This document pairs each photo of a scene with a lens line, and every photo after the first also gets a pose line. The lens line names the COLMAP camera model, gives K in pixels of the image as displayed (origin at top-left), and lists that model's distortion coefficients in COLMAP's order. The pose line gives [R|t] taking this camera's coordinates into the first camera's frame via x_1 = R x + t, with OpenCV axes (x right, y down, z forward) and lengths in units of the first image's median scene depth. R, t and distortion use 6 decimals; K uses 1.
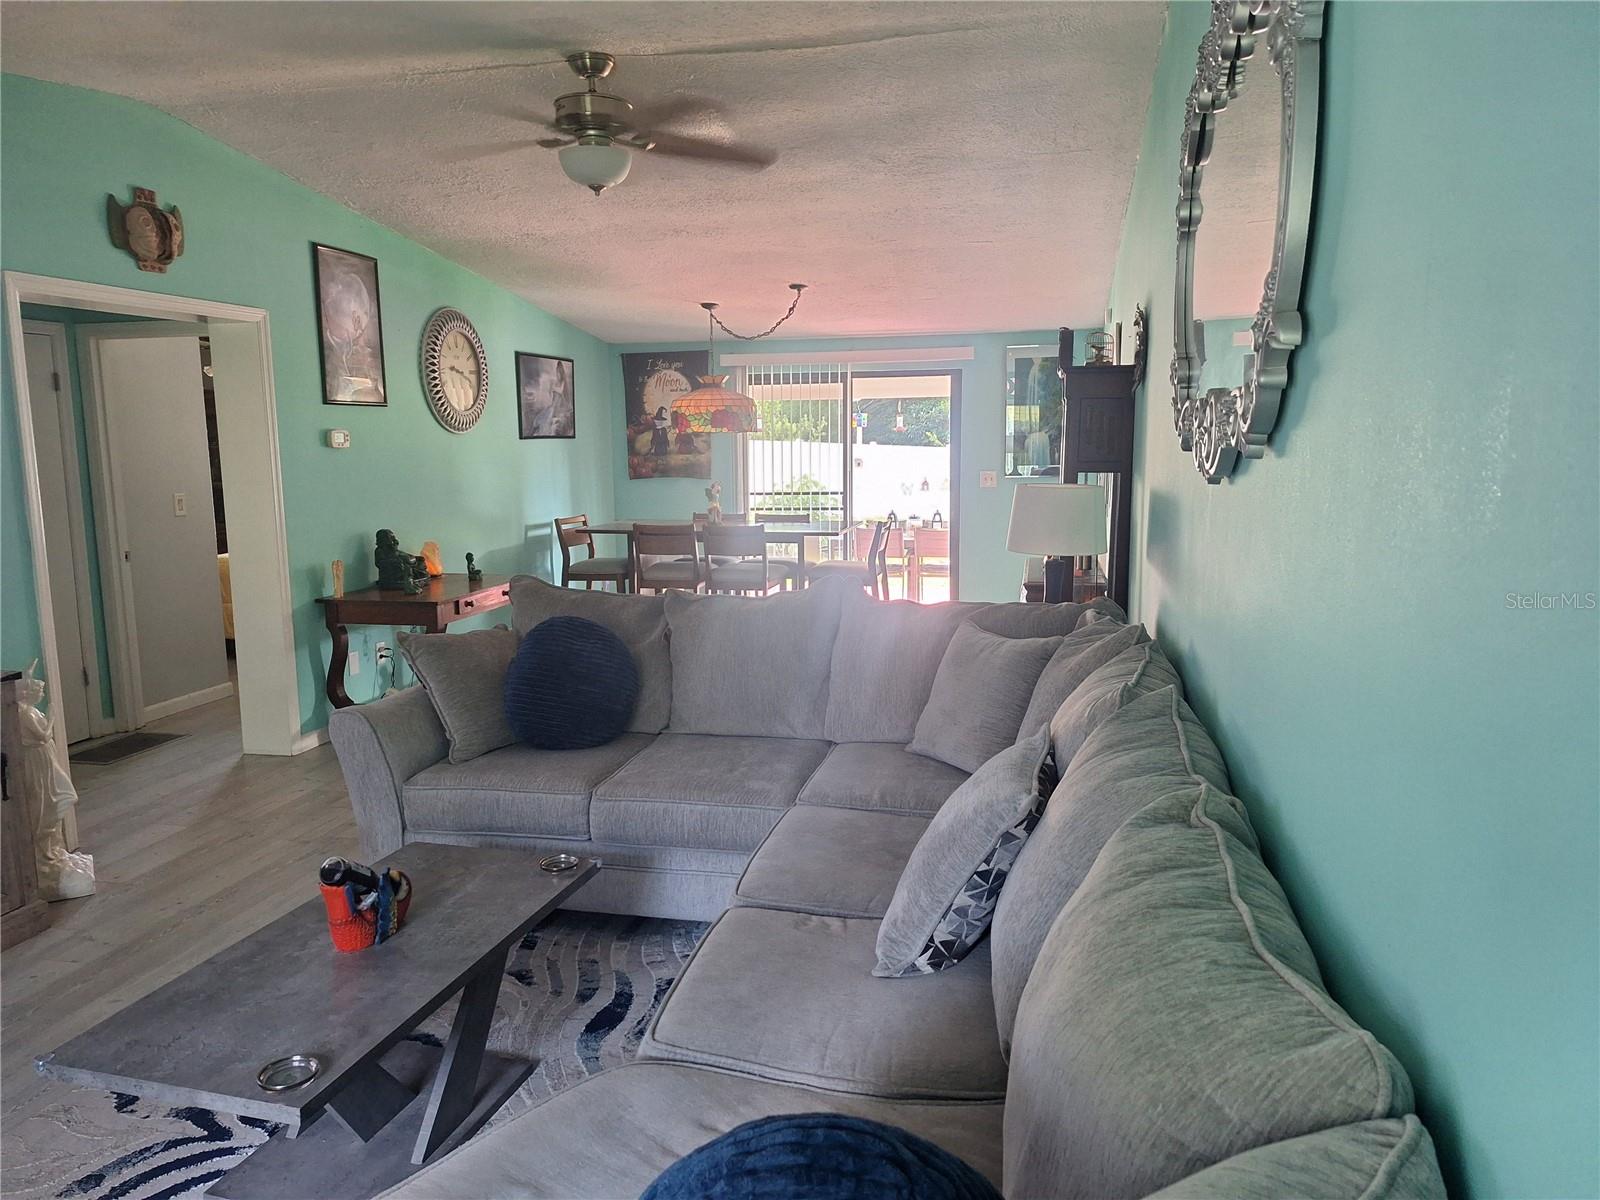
lens RADIAL K [[1126.0, 0, 799.0], [0, 1126.0, 601.9], [0, 0, 1]] dist [0.040831, -0.046150]
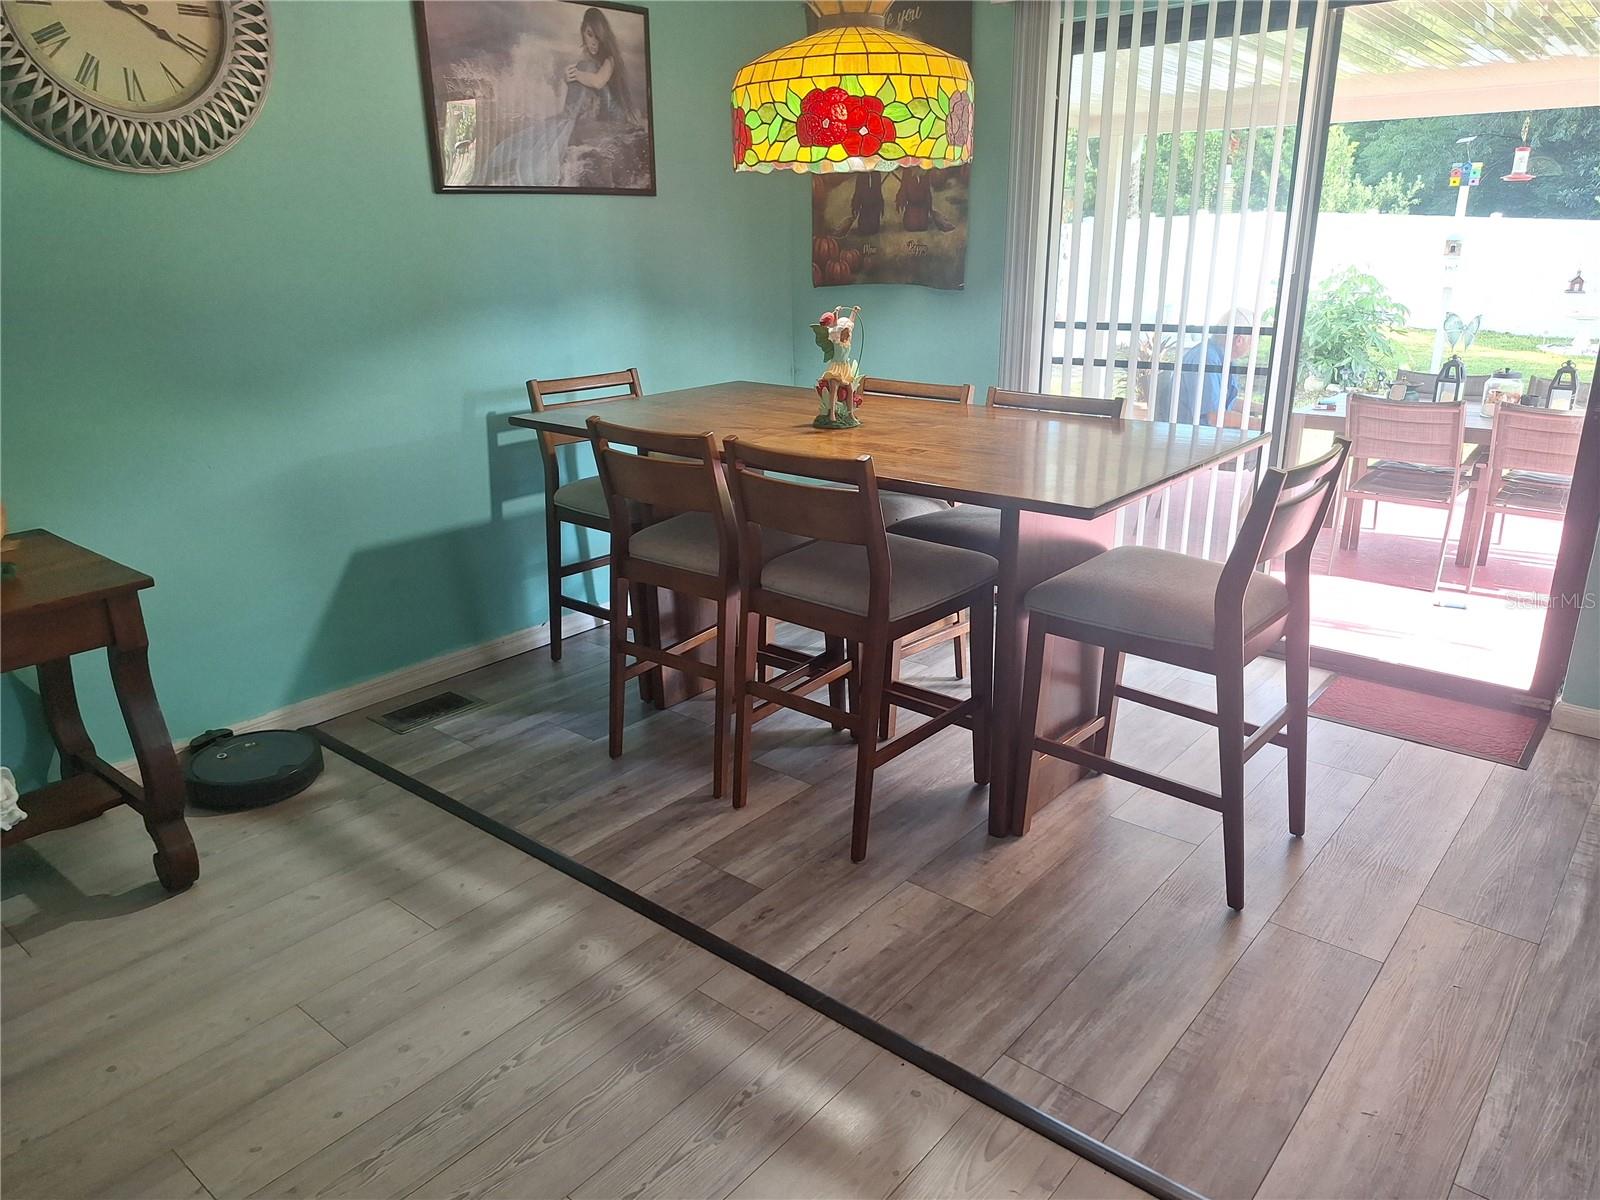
lens RADIAL K [[1126.0, 0, 803.9], [0, 1126.0, 607.8], [0, 0, 1]] dist [0.040831, -0.046150]
pose [[0.891378, 0.139898, -0.431131, 0.073760], [-0.056627, 0.978096, 0.200305, -0.071558], [0.449710, -0.154134, 0.879775, 0.556820]]
